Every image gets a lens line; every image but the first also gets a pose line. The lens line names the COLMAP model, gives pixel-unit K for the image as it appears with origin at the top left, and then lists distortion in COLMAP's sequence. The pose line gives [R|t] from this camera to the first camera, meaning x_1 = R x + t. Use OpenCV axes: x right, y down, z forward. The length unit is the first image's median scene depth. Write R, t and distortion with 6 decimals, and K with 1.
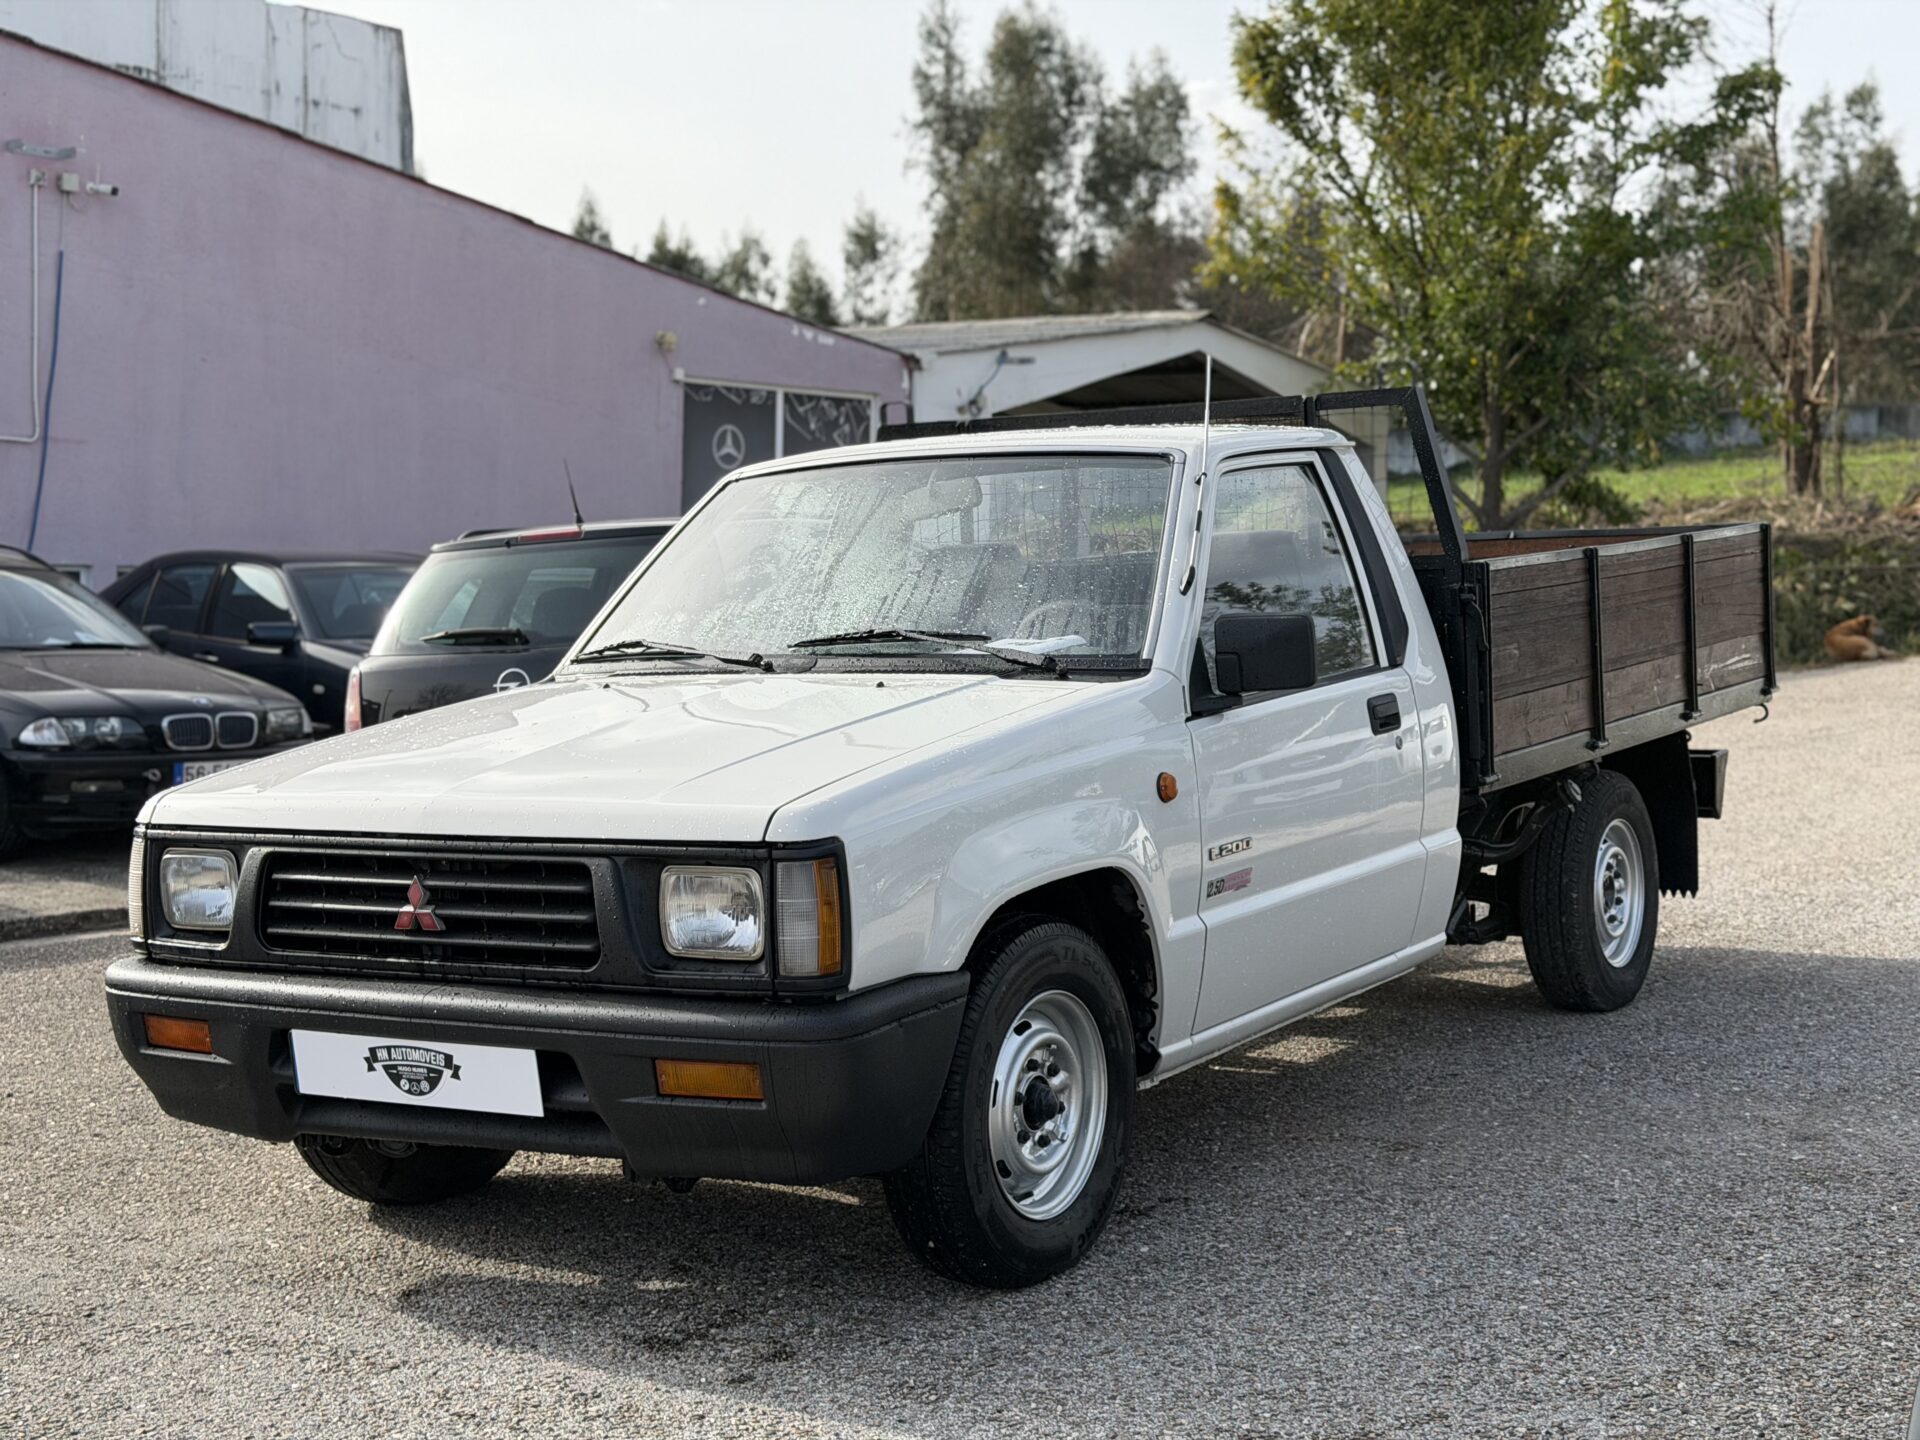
lens RADIAL K [[2699.6, 0, 930.0], [0, 2699.6, 719.5], [0, 0, 1]] dist [0.190386, -0.007090]
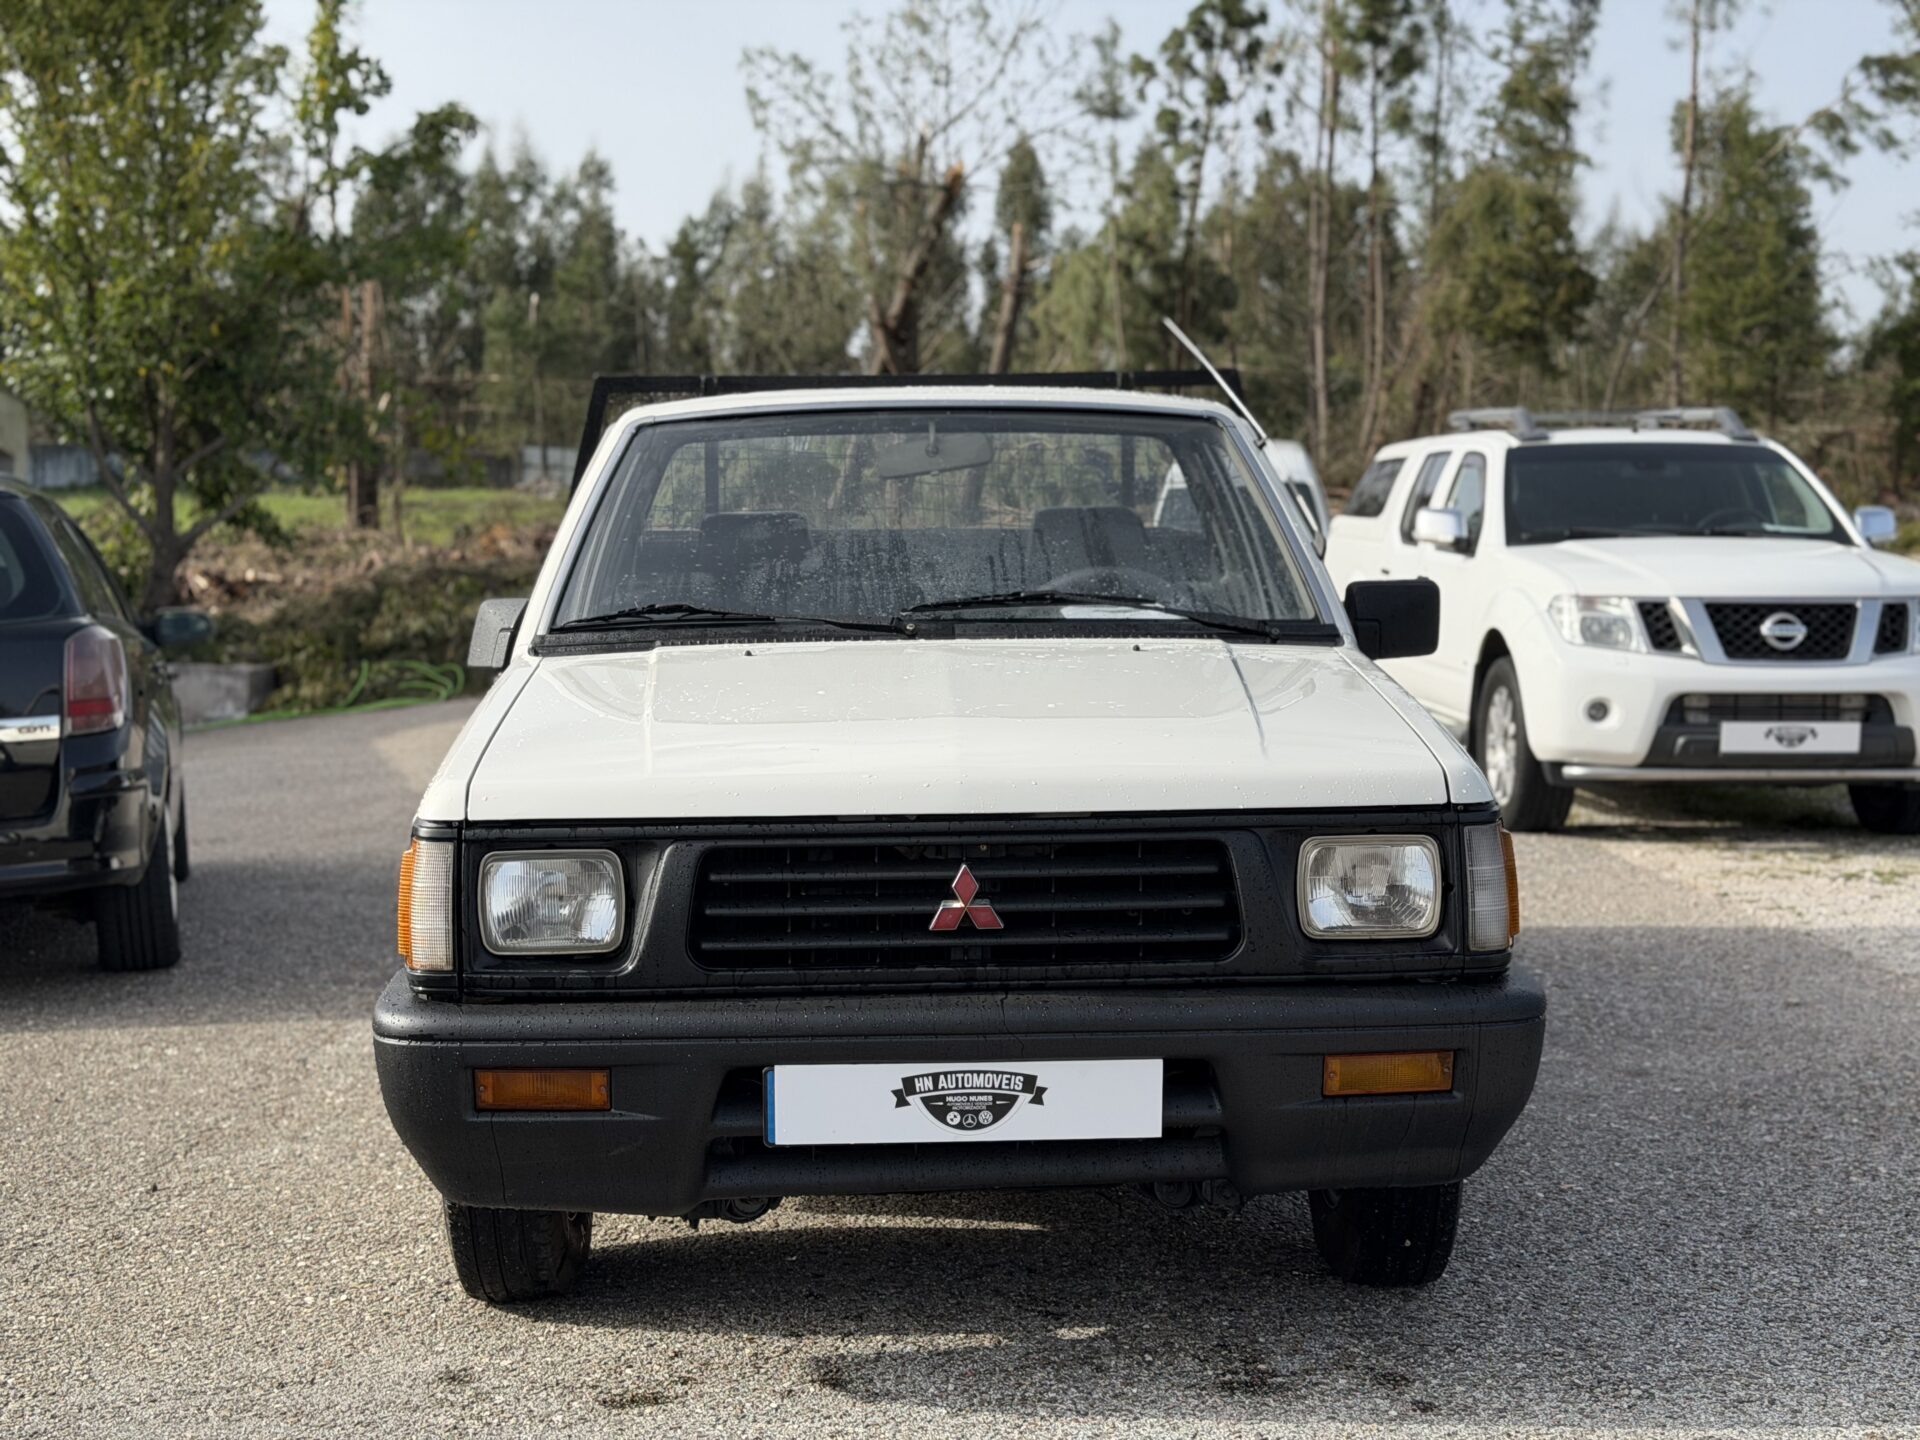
lens RADIAL K [[2699.6, 0, 930.0], [0, 2699.6, 719.5], [0, 0, 1]] dist [0.190386, -0.007090]
pose [[0.822934, -0.010208, 0.568045, -0.659805], [0.018743, 0.999782, -0.009187, 0.020306], [-0.567827, 0.018207, 0.822946, 0.323721]]
